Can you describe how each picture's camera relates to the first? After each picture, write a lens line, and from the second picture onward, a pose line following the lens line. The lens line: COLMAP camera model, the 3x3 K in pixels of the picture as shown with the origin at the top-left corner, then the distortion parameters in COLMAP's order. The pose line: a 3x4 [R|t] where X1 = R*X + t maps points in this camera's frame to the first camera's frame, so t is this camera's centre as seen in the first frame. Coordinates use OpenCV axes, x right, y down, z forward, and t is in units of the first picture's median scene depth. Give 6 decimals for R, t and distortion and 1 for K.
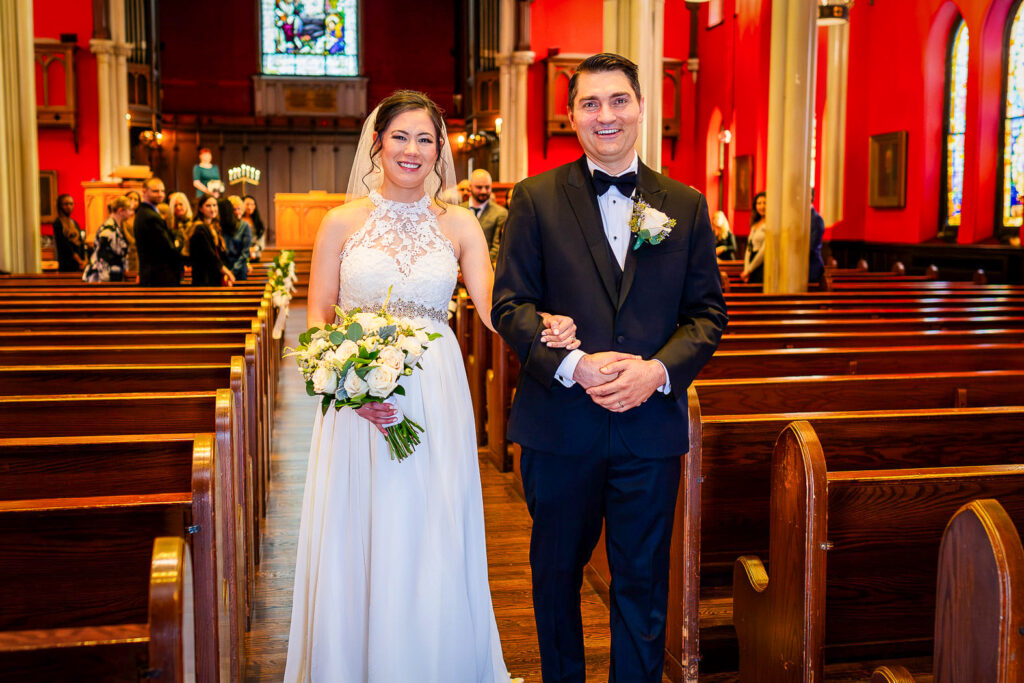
lens RADIAL K [[1120.4, 0, 511.3], [0, 1120.4, 334.4], [0, 0, 1]] dist [-0.014229, -0.016059]
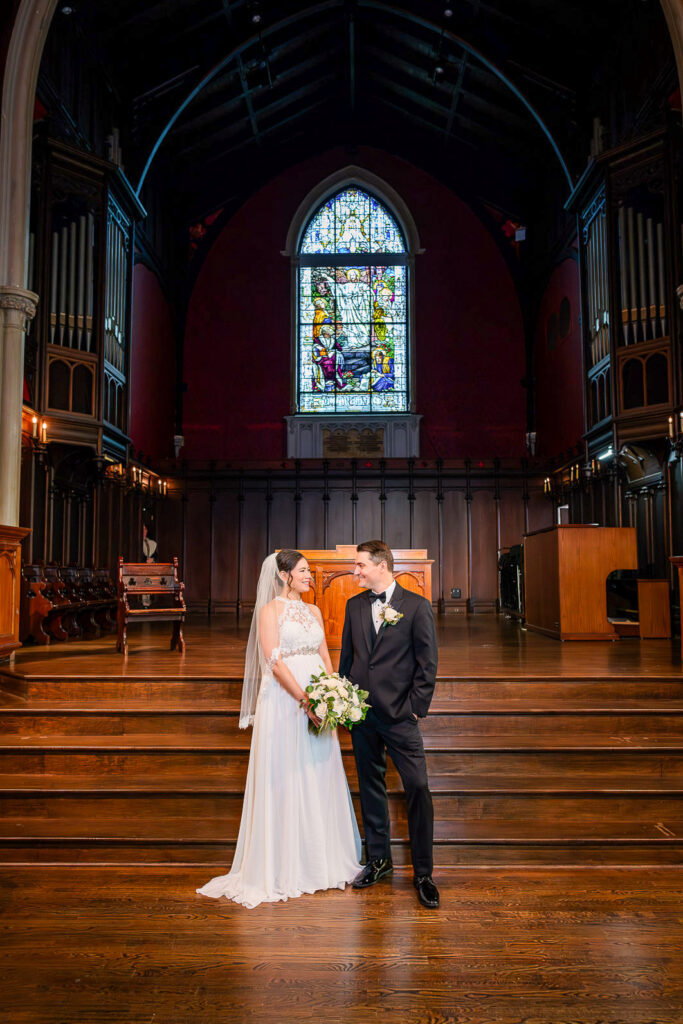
lens RADIAL K [[739.6, 0, 341.5], [0, 739.6, 512.0], [0, 0, 1]] dist [-0.002573, 0.000097]
pose [[0.978798, -0.021502, -0.203698, -0.080265], [-0.017307, 0.982236, -0.186849, -0.058780], [0.204097, 0.186413, 0.961038, 0.503266]]
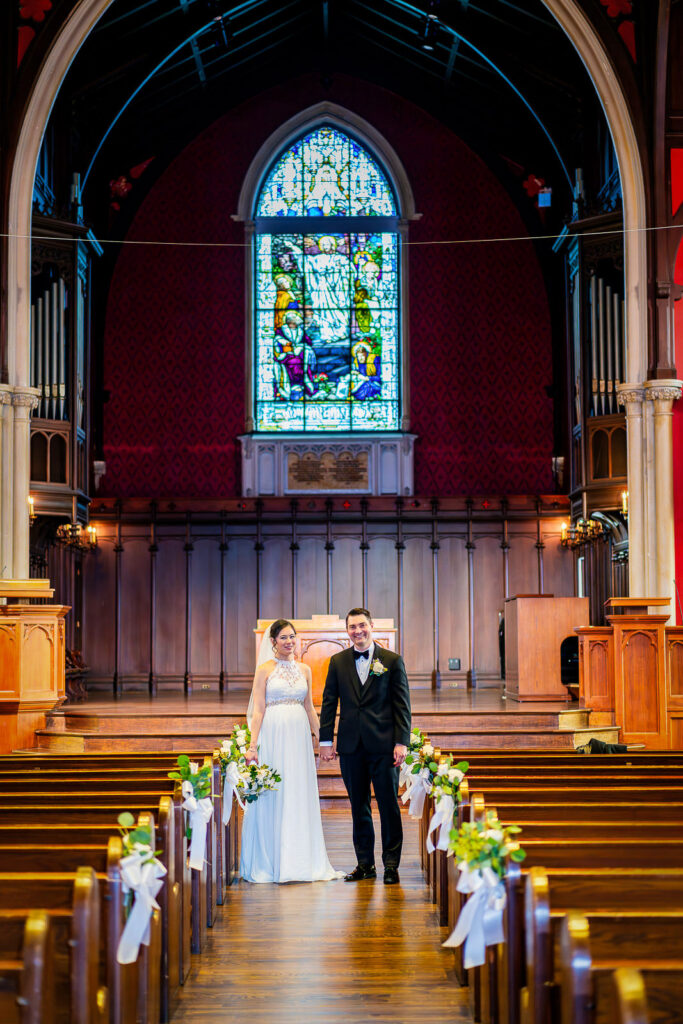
lens RADIAL K [[1656.1, 0, 341.5], [0, 1656.1, 512.0], [0, 0, 1]] dist [0.009048, -0.071072]
pose [[0.983193, -0.022588, -0.181165, -0.000100], [-0.010717, 0.983465, -0.180780, -0.015643], [0.182253, 0.179683, 0.966694, 0.094713]]
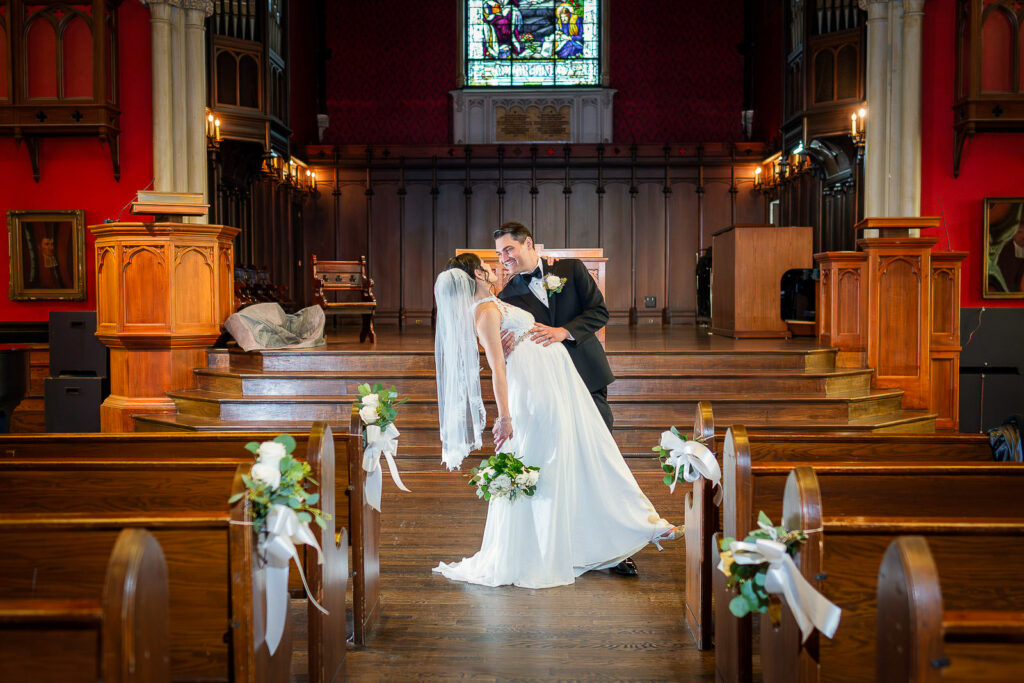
lens RADIAL K [[1103.9, 0, 512.0], [0, 1103.9, 341.5], [0, 0, 1]] dist [0.002885, -0.001389]
pose [[0.977841, 0.004611, -0.209296, -0.050579], [-0.017636, 0.998018, -0.060410, -0.035094], [0.208603, 0.062762, 0.975984, 0.357217]]
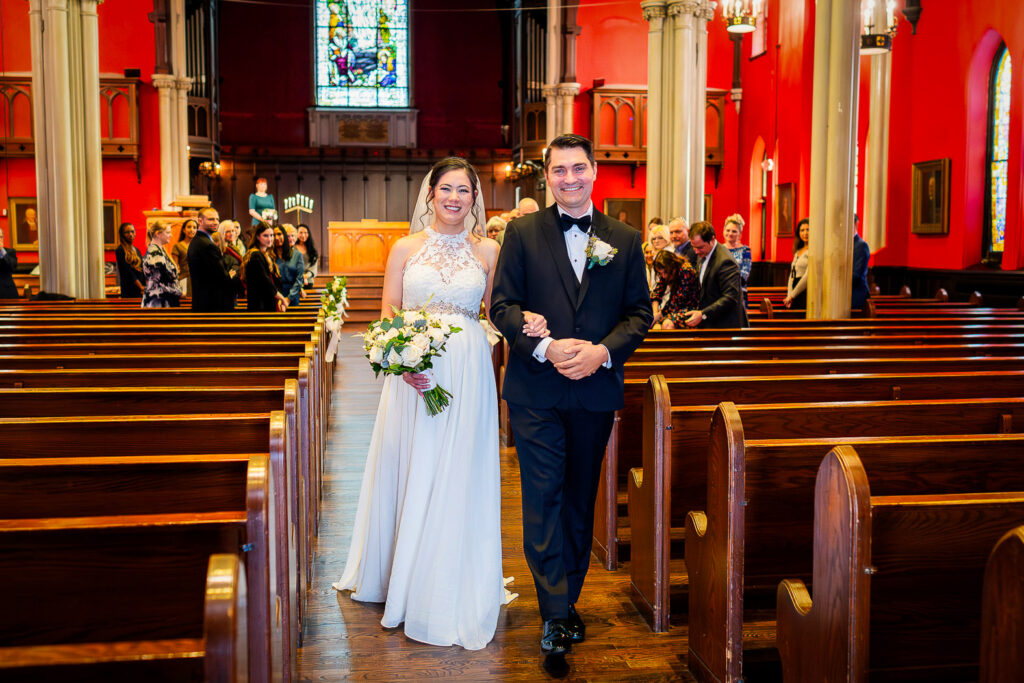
lens RADIAL K [[1100.1, 0, 512.0], [0, 1100.1, 341.5], [0, 0, 1]] dist [-0.019595, -0.003921]
pose [[0.999141, 0.002262, -0.041379, 0.000325], [-0.002924, 0.999868, -0.015955, 0.000284], [0.041338, 0.016063, 0.999016, -0.002823]]
